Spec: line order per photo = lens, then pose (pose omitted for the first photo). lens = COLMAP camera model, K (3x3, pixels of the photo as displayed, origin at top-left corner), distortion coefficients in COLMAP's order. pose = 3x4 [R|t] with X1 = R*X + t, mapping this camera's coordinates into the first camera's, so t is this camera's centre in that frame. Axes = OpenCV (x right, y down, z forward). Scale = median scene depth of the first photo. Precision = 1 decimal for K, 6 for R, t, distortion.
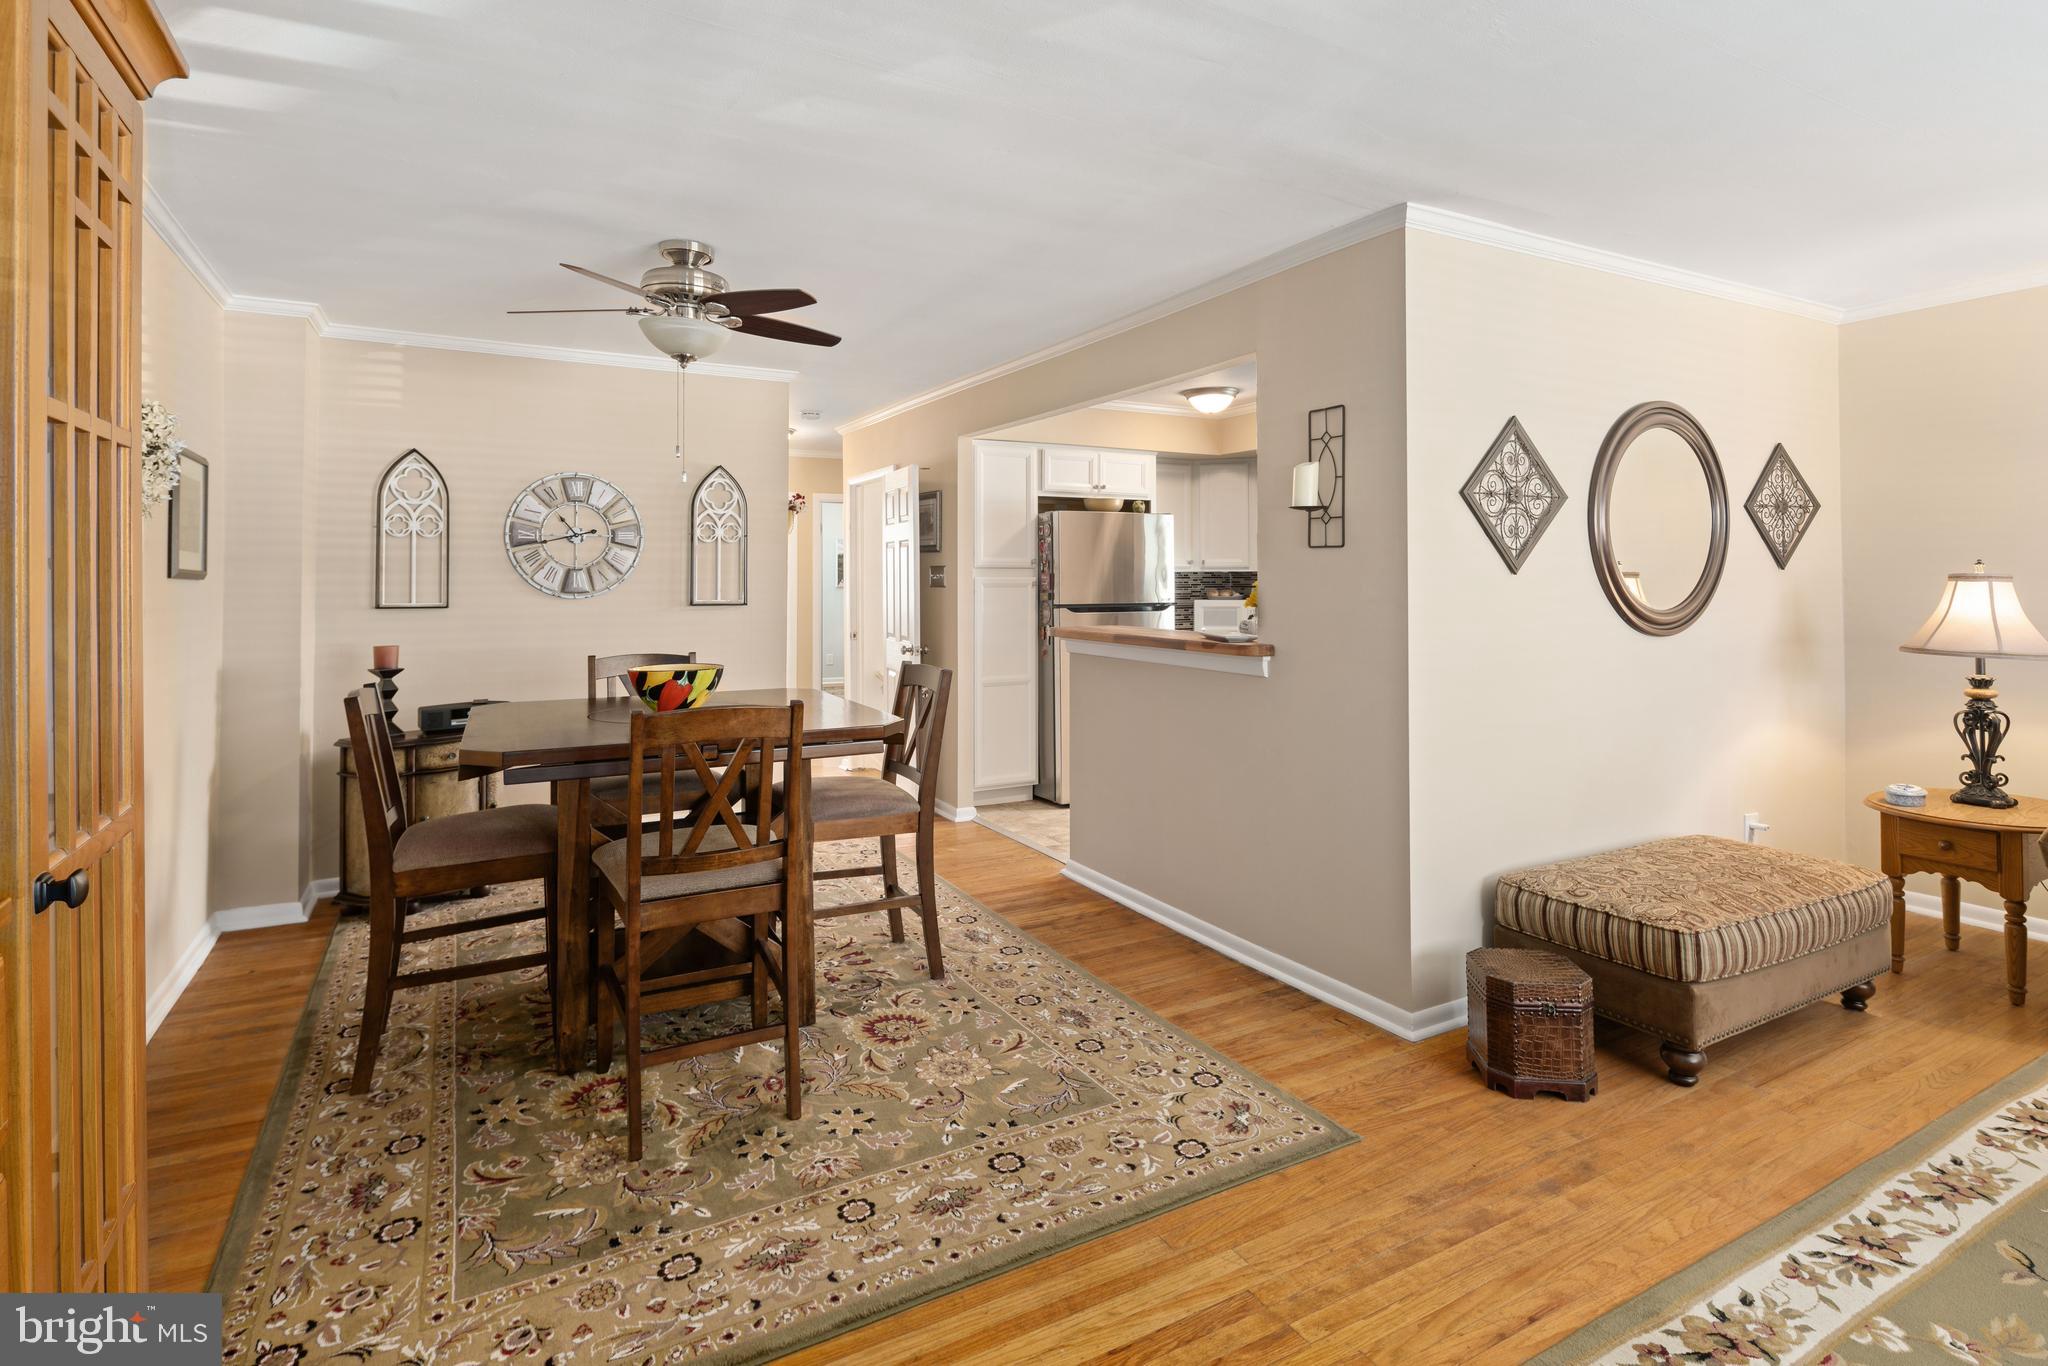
lens RADIAL K [[997.6, 0, 1010.4], [0, 997.6, 584.4], [0, 0, 1]] dist [0.006092, -0.004793]
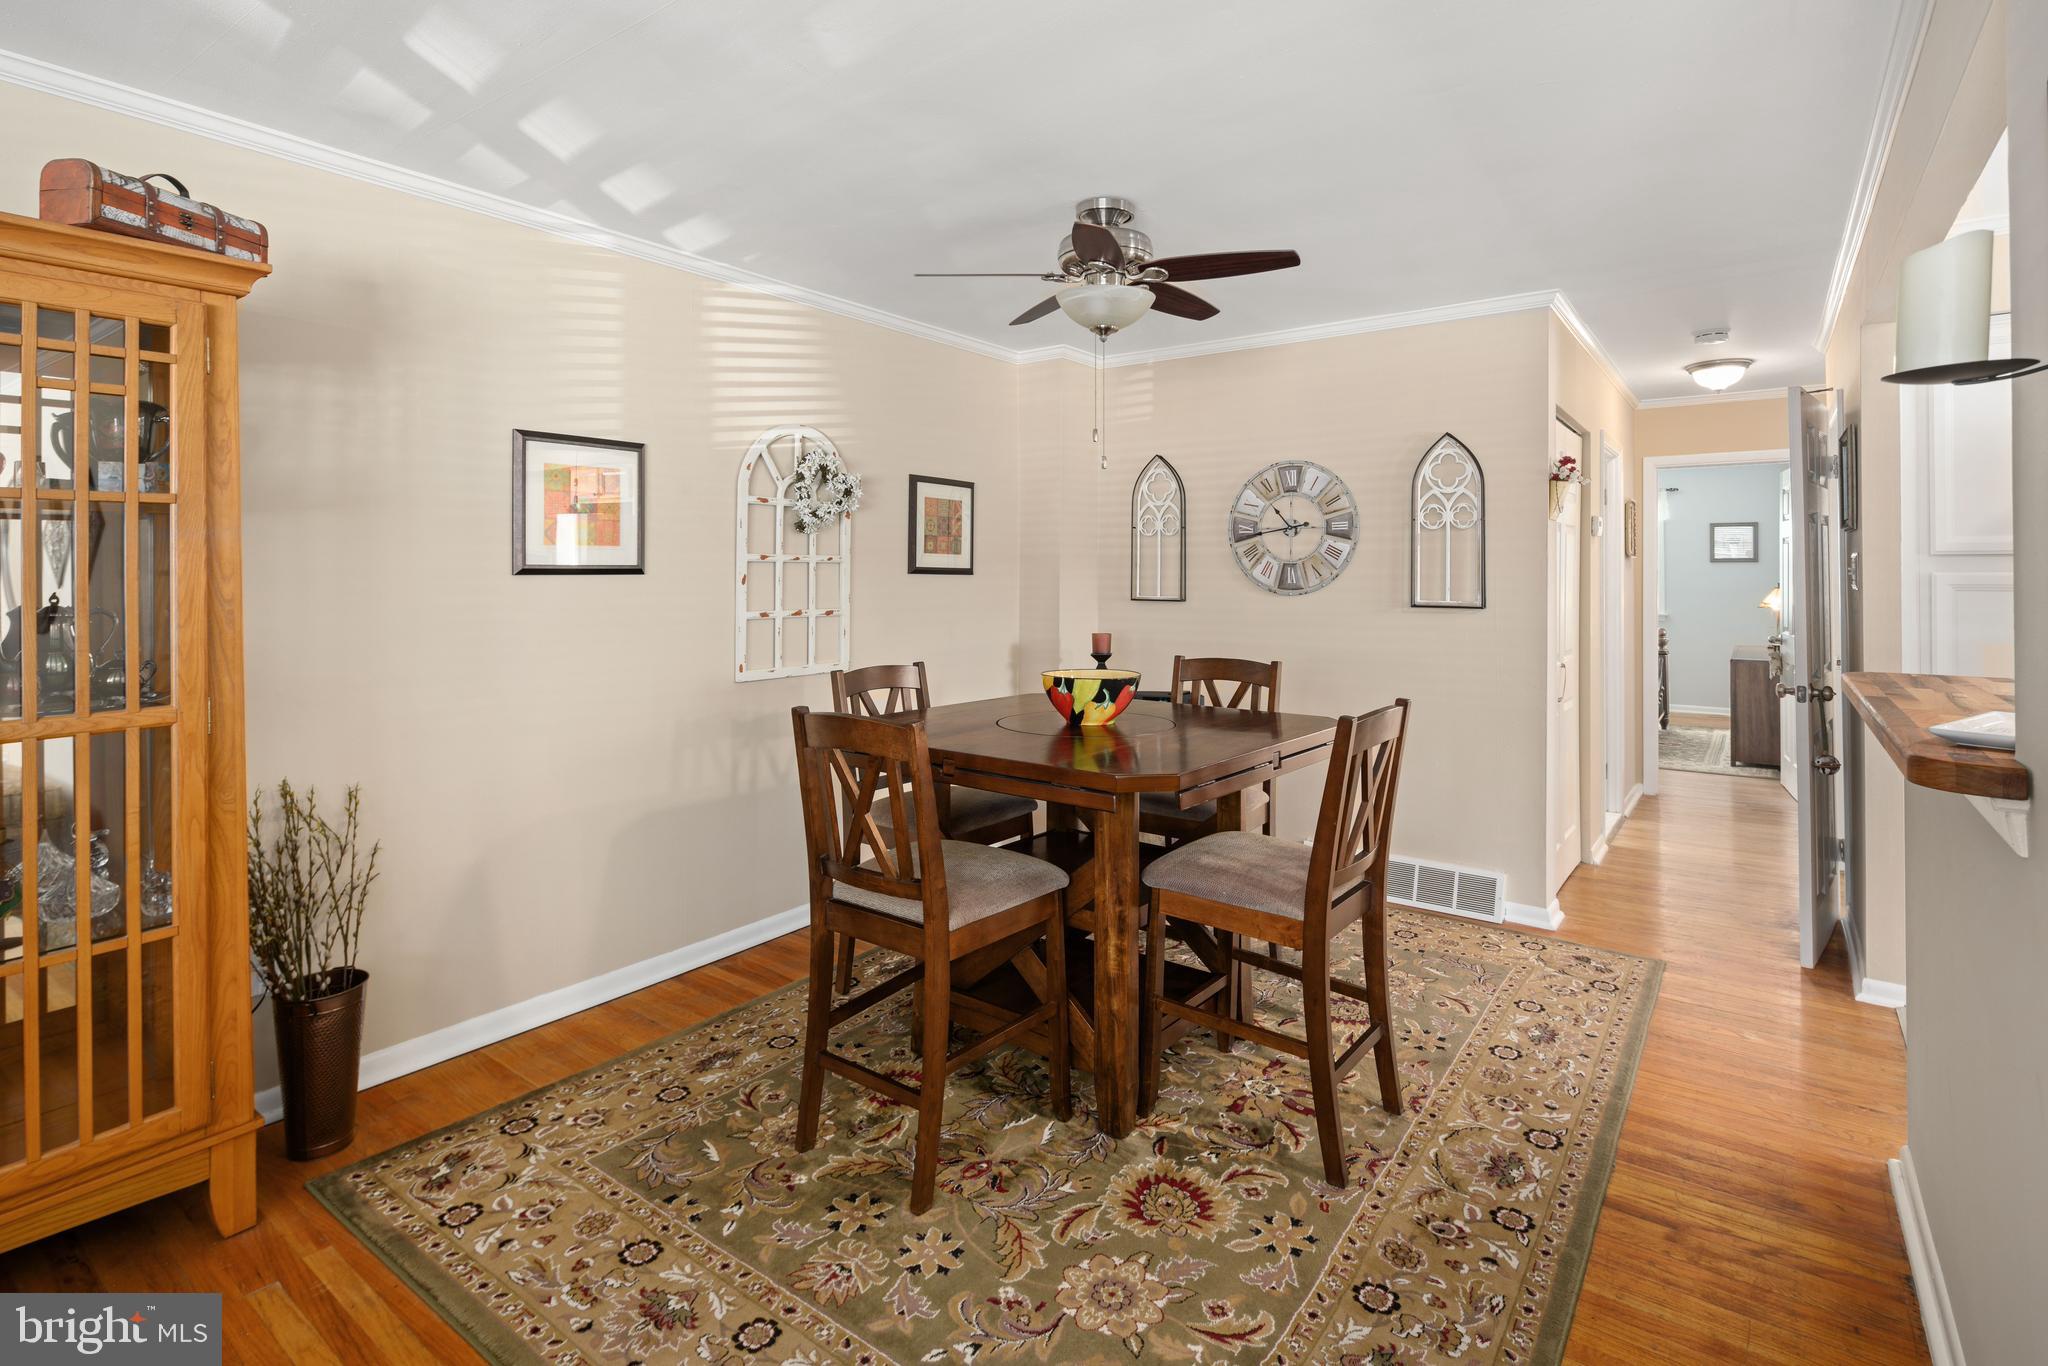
lens RADIAL K [[997.6, 0, 1021.0], [0, 997.6, 573.4], [0, 0, 1]] dist [0.006092, -0.004793]
pose [[0.417812, 0.001643, -0.908532, 0.460215], [-0.004024, 0.999992, -0.000042, -0.007718], [0.908525, 0.003674, 0.417815, 0.560875]]
